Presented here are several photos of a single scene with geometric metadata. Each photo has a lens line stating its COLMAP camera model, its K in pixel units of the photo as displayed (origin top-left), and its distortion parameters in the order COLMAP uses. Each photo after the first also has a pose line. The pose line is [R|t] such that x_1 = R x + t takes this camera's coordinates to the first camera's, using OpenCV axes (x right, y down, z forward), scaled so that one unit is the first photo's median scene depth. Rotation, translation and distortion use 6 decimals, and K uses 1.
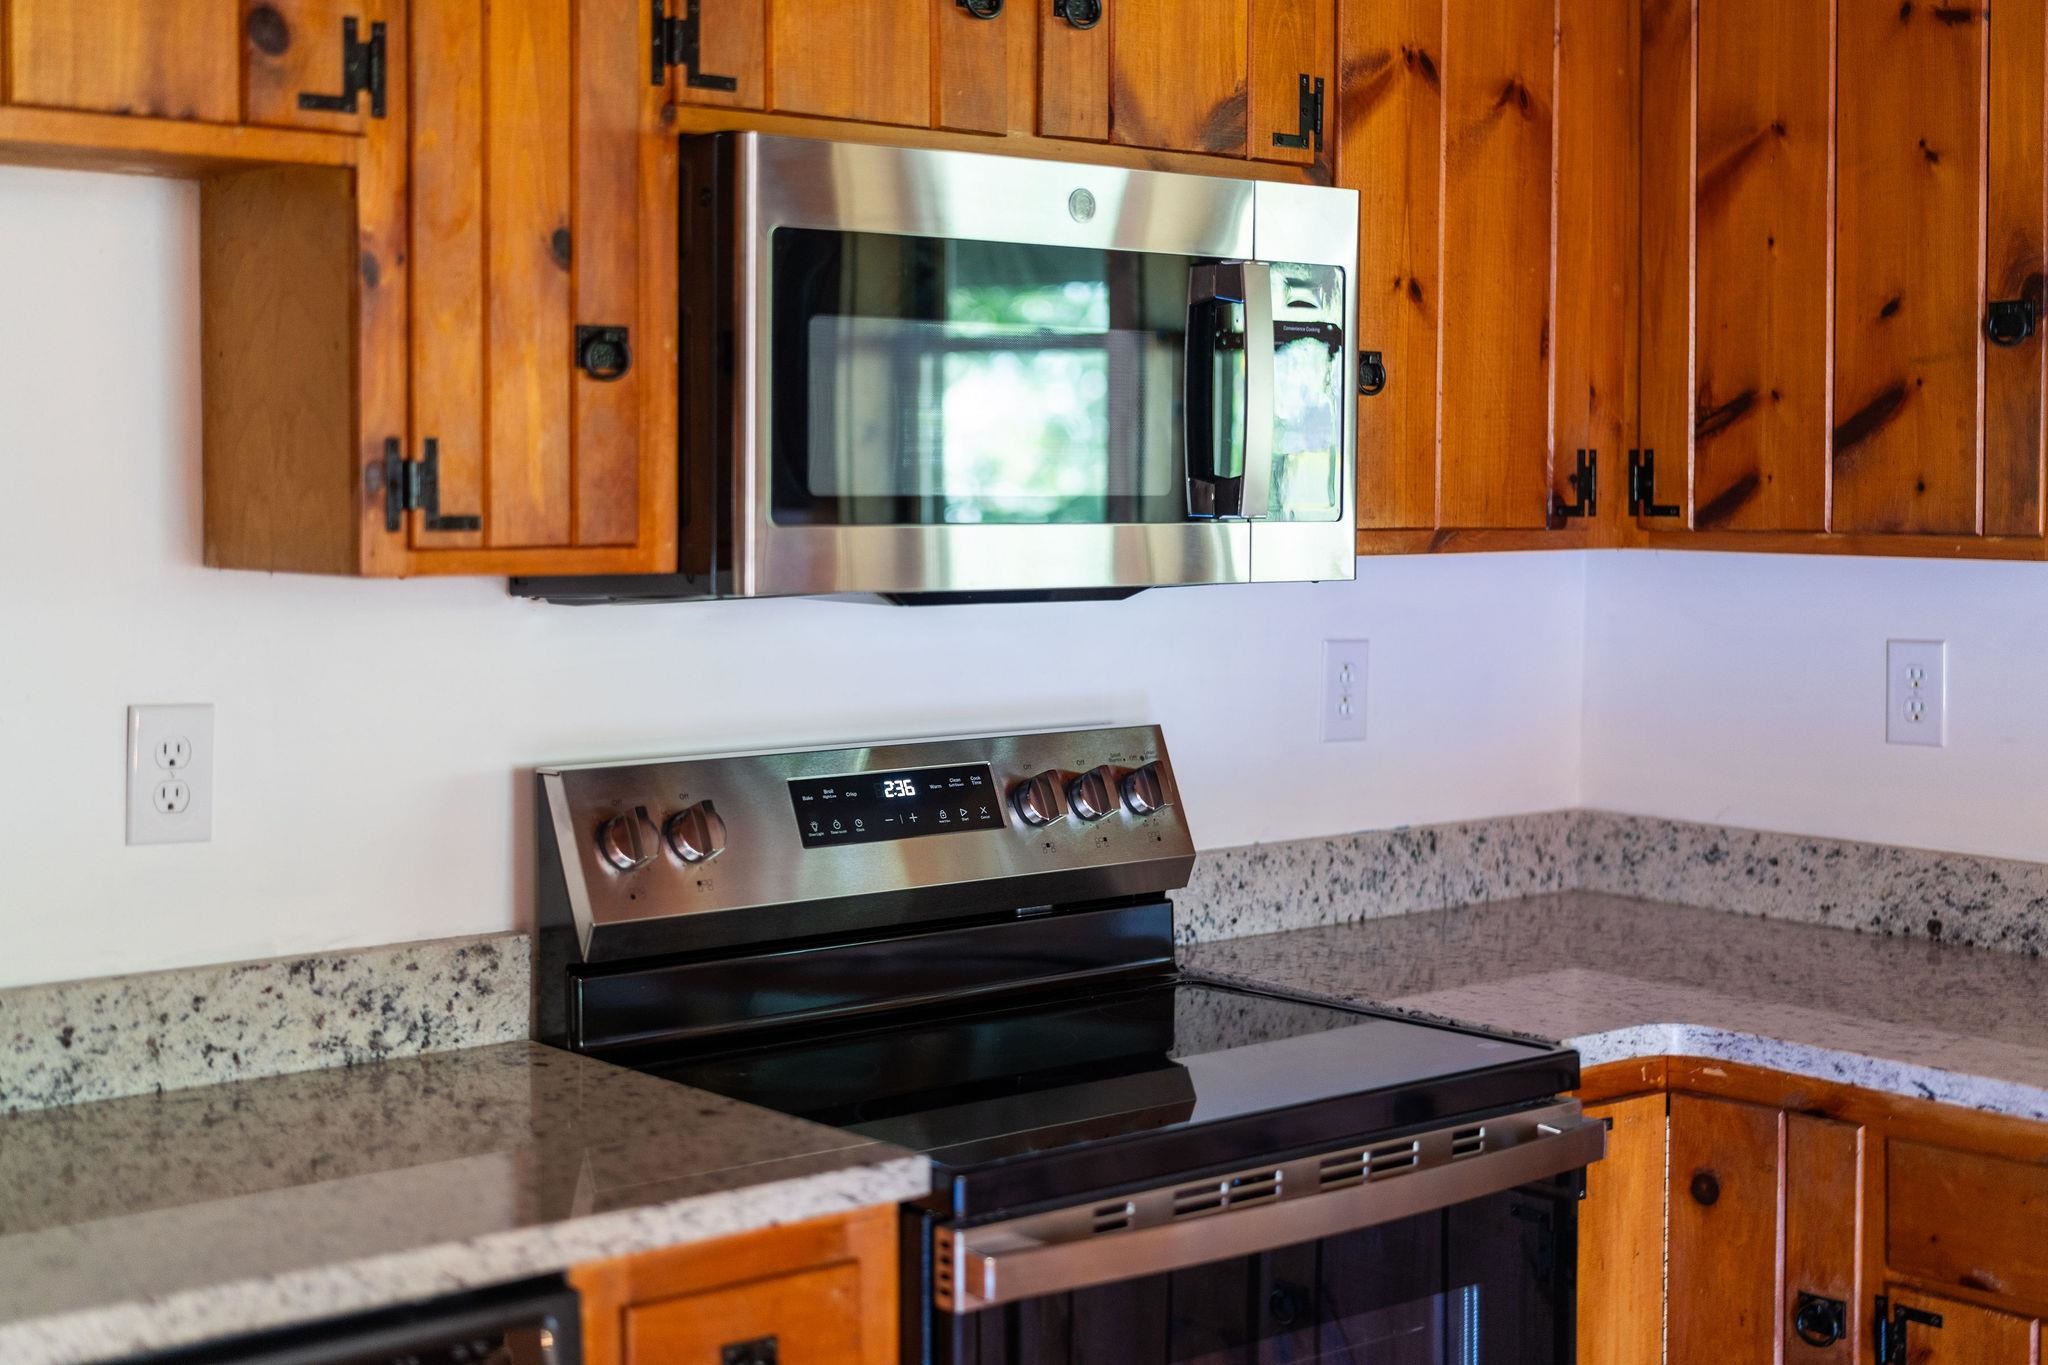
lens RADIAL K [[2938.1, 0, 1034.8], [0, 2938.1, 599.8], [0, 0, 1]] dist [-0.004733, 0.000000]
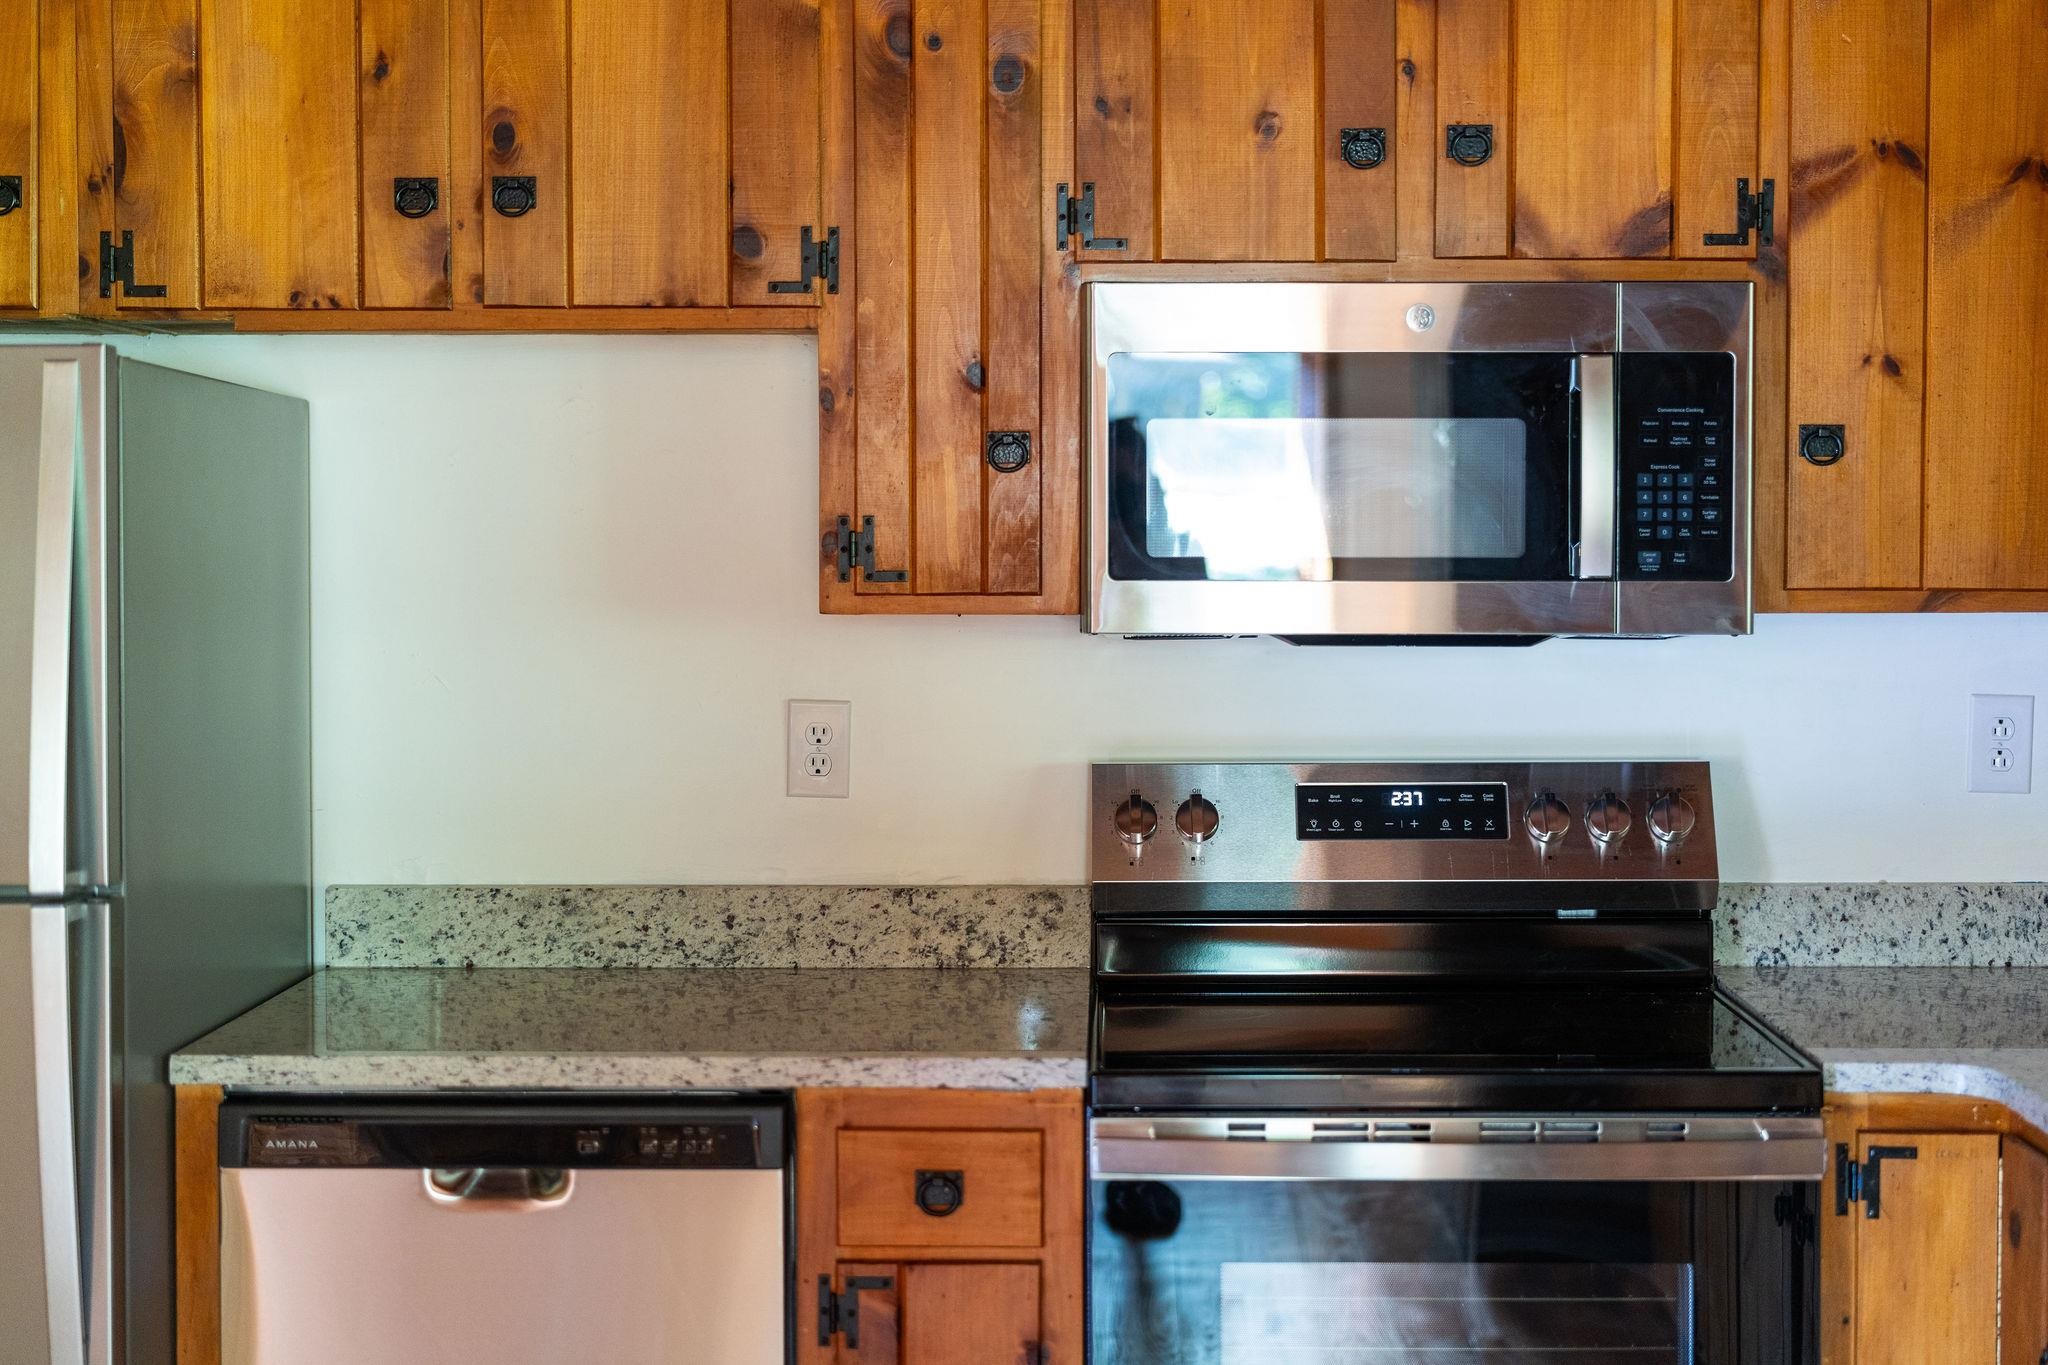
lens RADIAL K [[2947.0, 0, 1017.5], [0, 2947.0, 606.2], [0, 0, 1]] dist [-0.004364, 0.000000]
pose [[0.746085, 0.016533, -0.665646, 0.691061], [-0.024533, 0.999695, -0.002667, -0.008319], [0.665399, 0.018321, 0.746263, -0.010831]]
